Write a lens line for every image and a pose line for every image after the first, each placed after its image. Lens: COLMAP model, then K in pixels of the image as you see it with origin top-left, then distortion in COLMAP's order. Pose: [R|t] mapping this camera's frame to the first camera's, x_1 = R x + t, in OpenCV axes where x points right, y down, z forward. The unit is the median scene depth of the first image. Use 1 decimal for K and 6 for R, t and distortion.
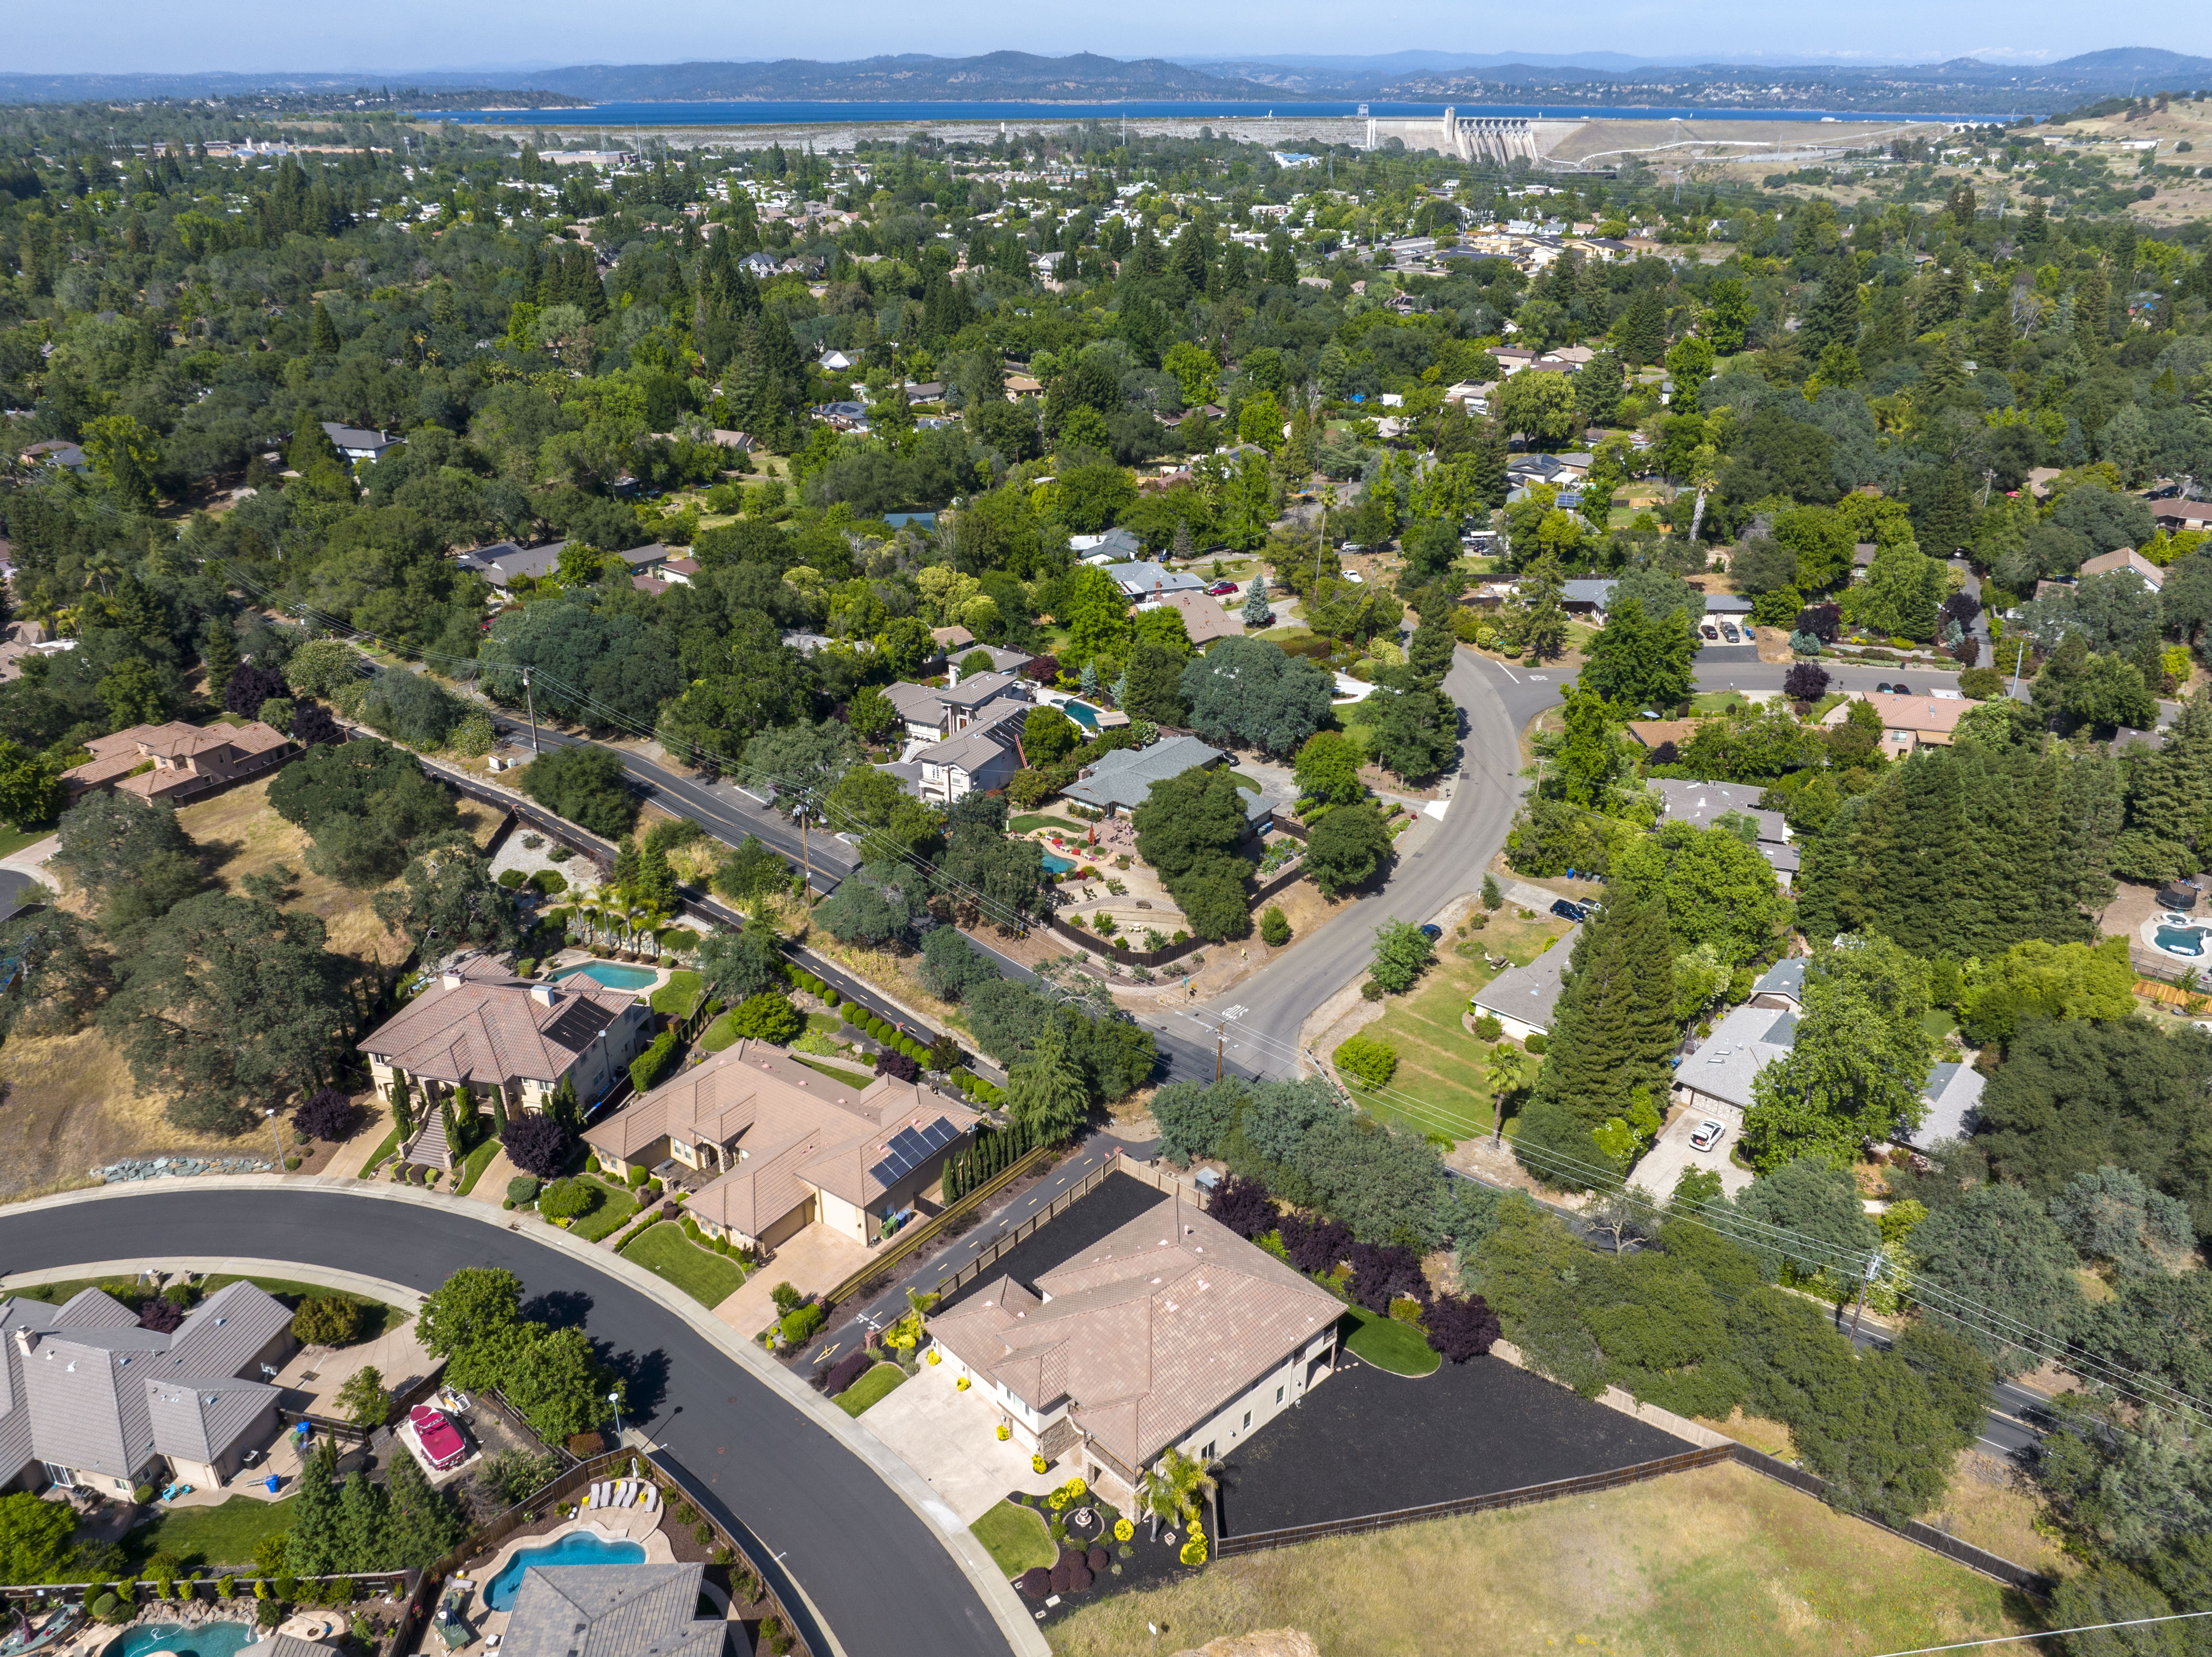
lens RADIAL K [[1556.5, 0, 1106.0], [0, 1556.5, 828.5], [0, 0, 1]] dist [-0.032558, -0.004473]
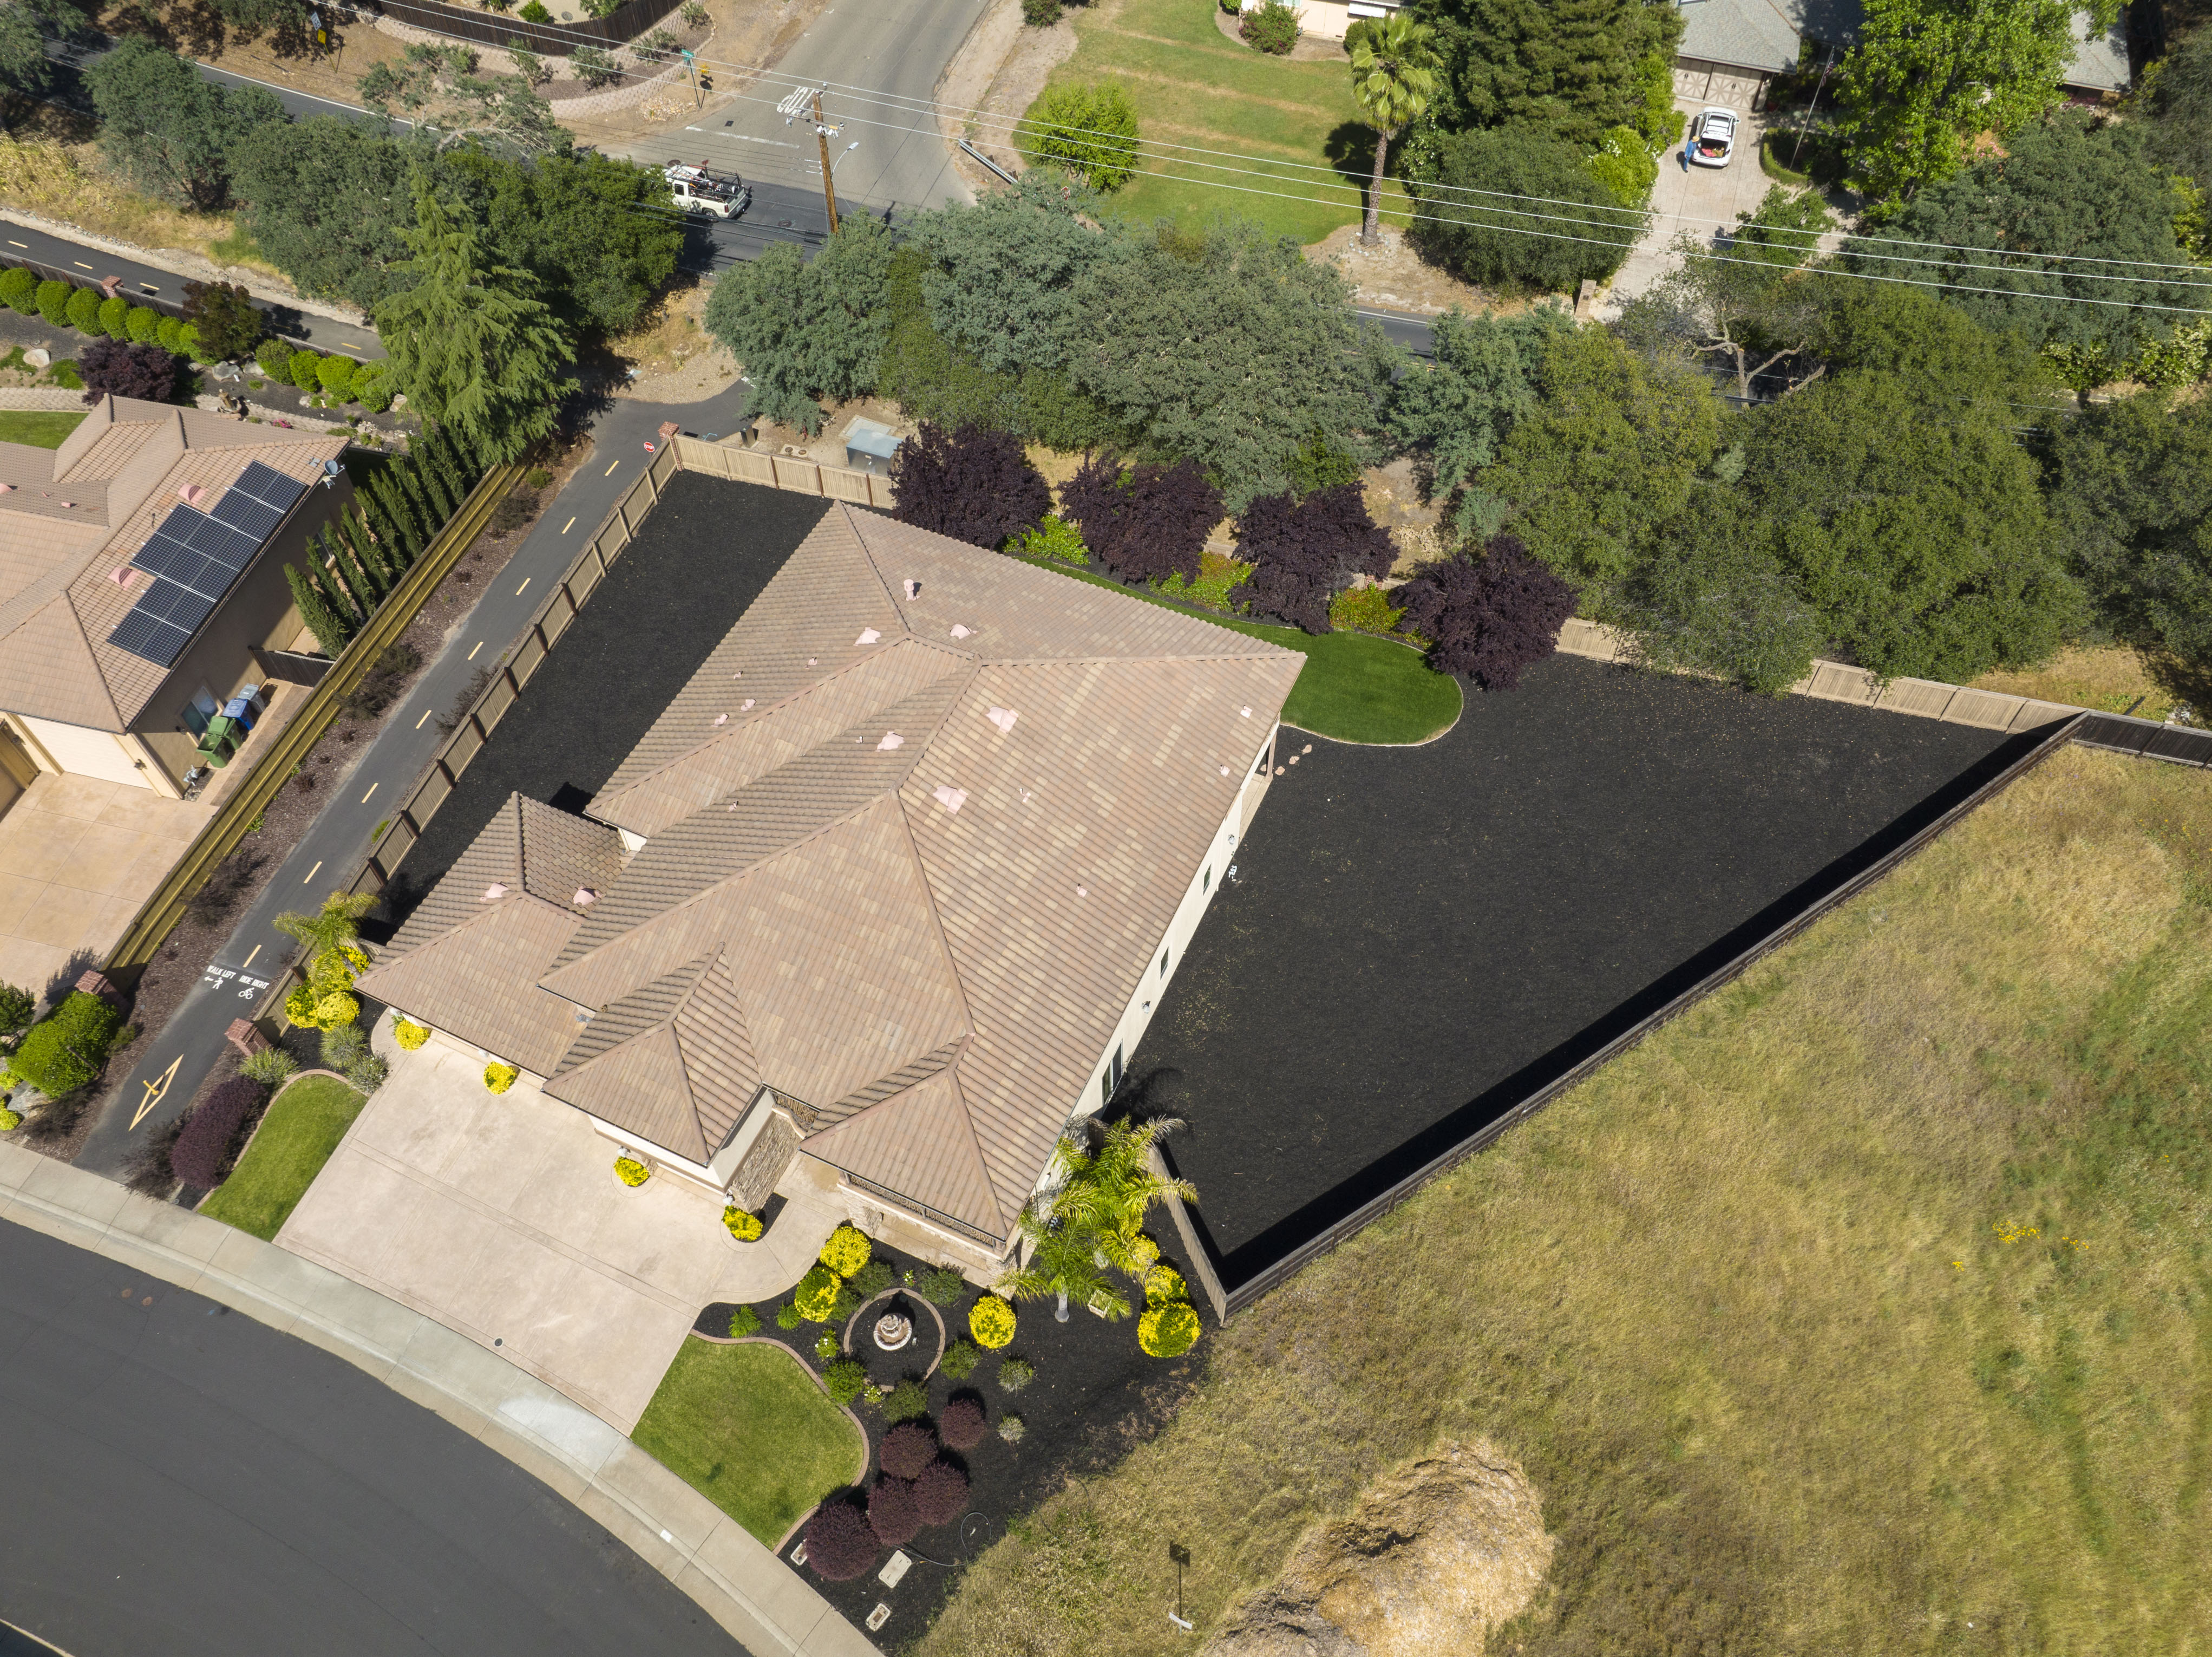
lens RADIAL K [[1577.3, 0, 1111.9], [0, 1577.3, 788.3], [0, 0, 1]] dist [-0.047270, 0.028156]
pose [[0.925426, -0.307155, 0.221905, -0.006677], [0.166840, 0.856078, 0.489178, 0.092625], [-0.340221, -0.415676, 0.843483, 0.524884]]
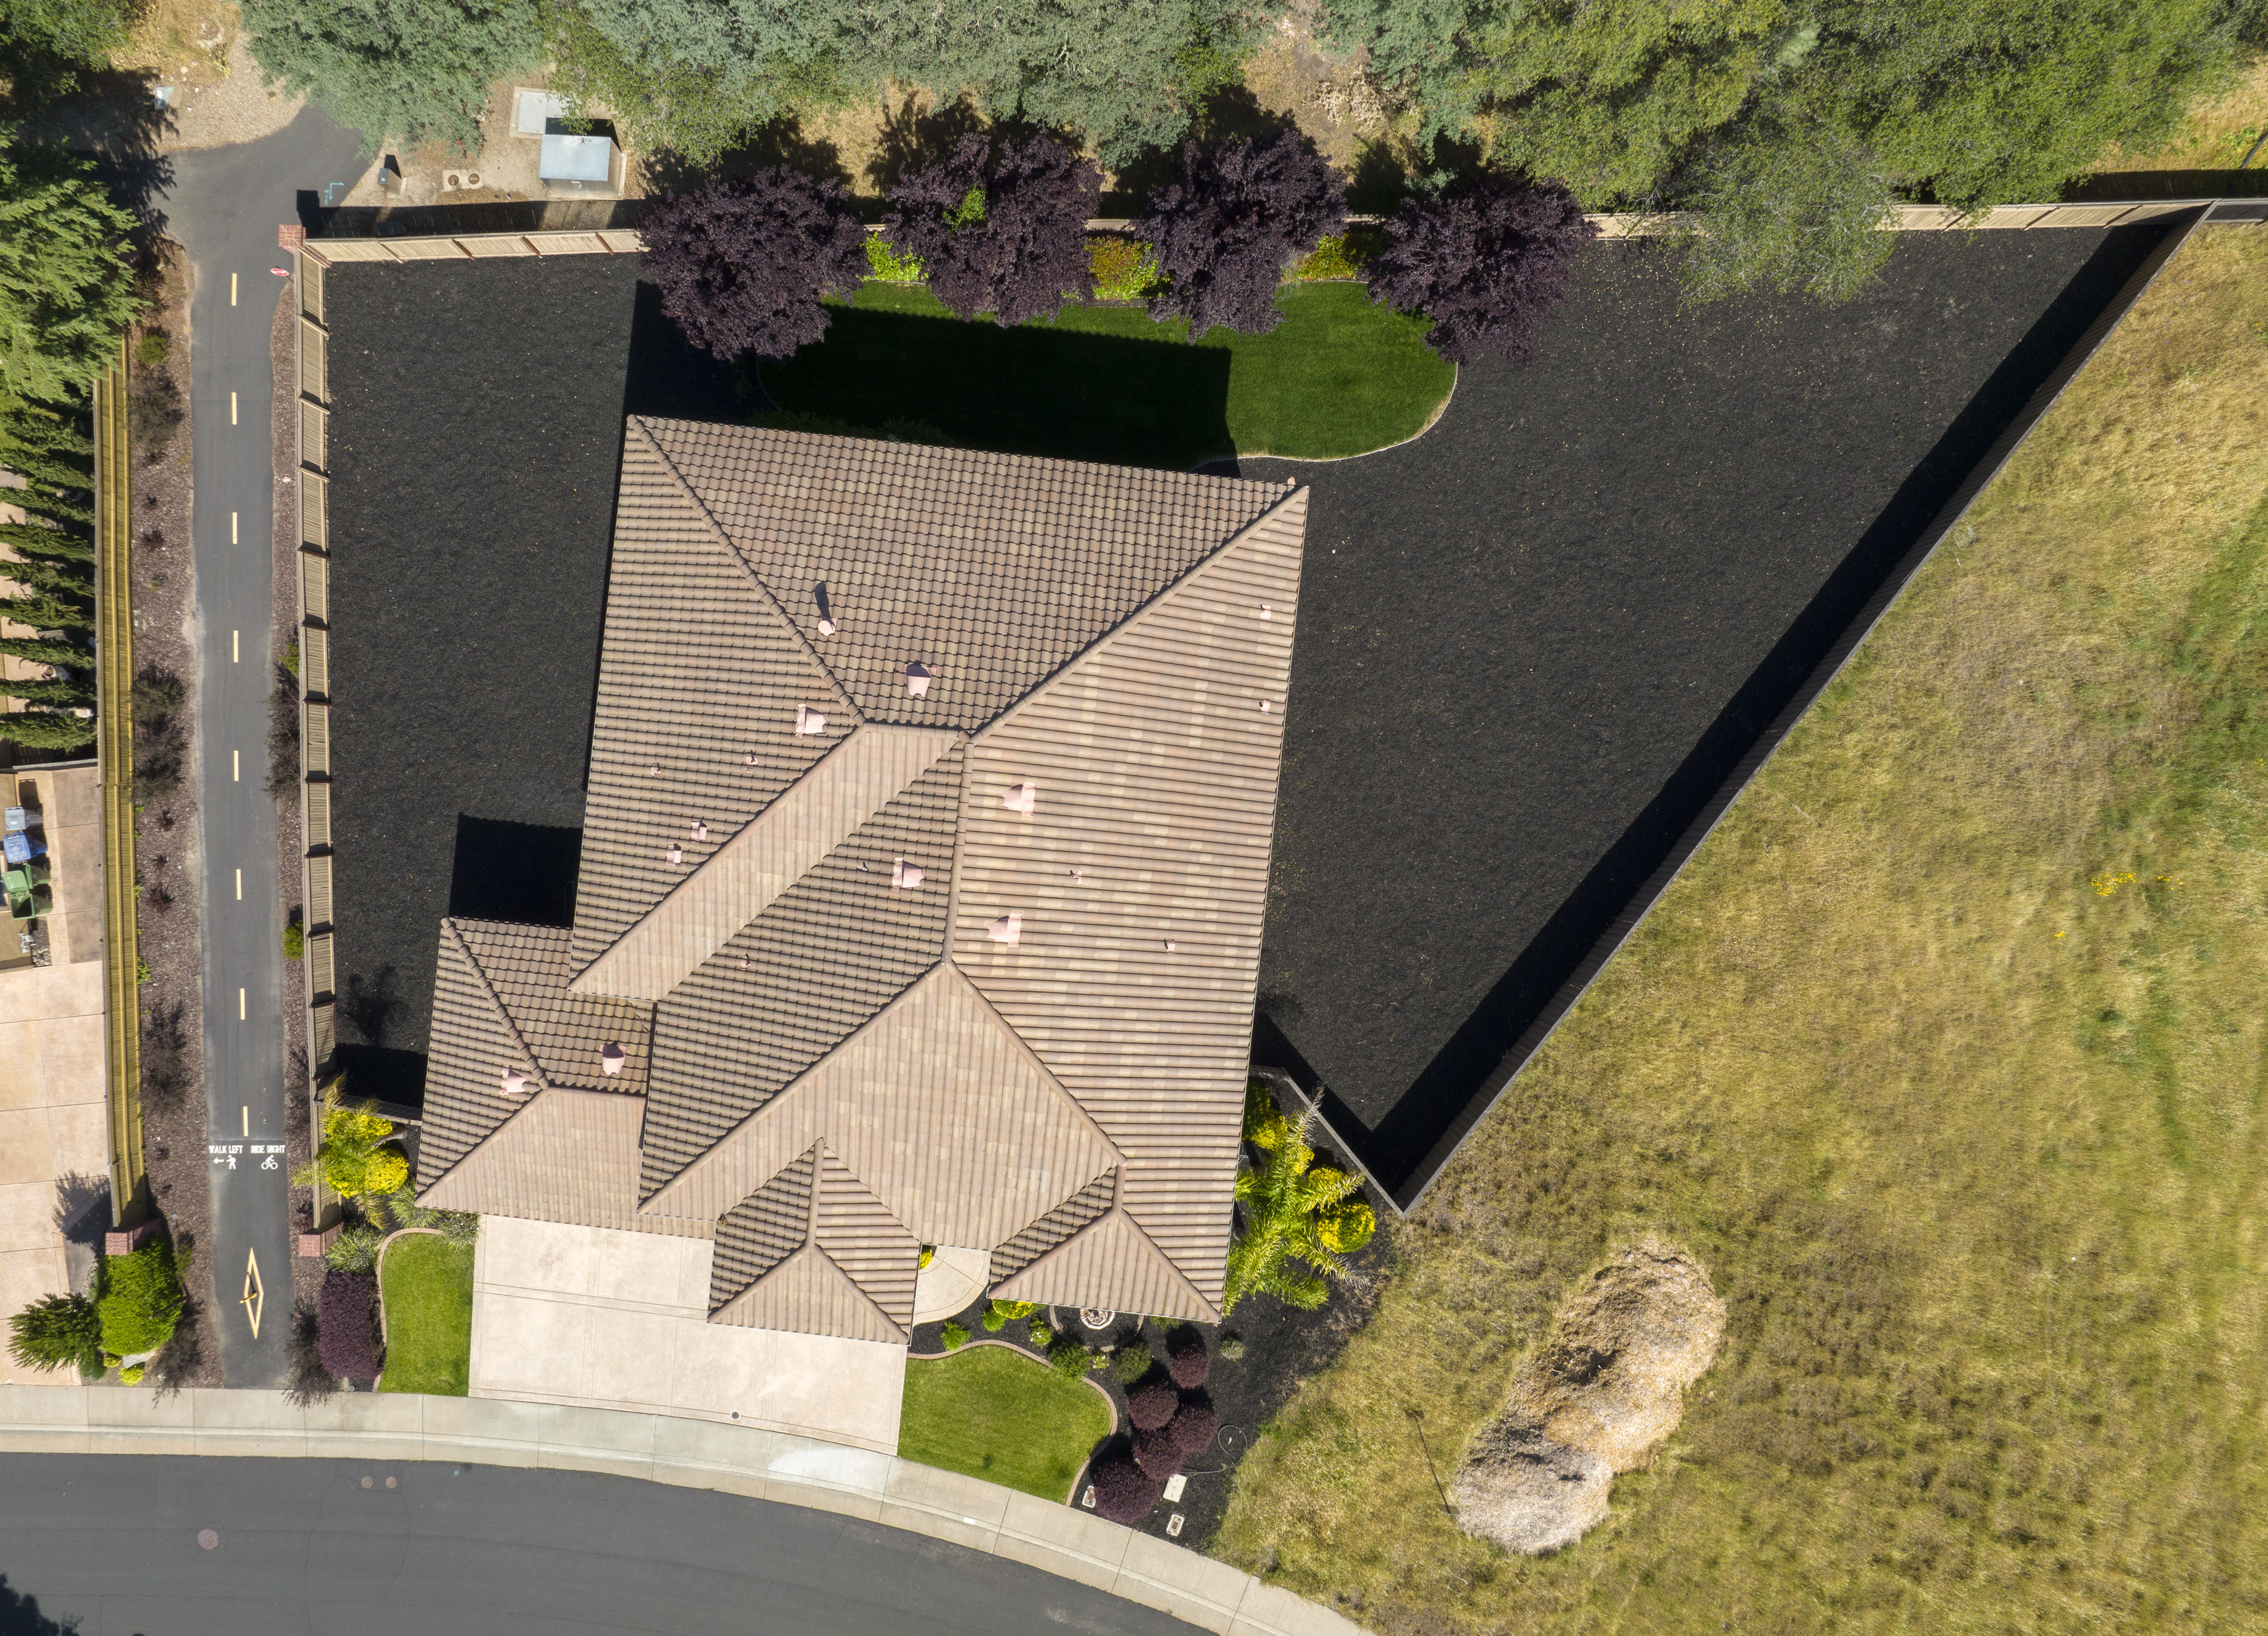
lens RADIAL K [[1602.3, 0, 1087.9], [0, 1602.3, 818.8], [0, 0, 1]] dist [-0.034647, 0.005533]
pose [[0.757389, -0.652938, -0.005749, 0.060313], [0.284849, 0.322468, 0.902705, -0.010324], [-0.587557, -0.685336, 0.430223, 0.695406]]
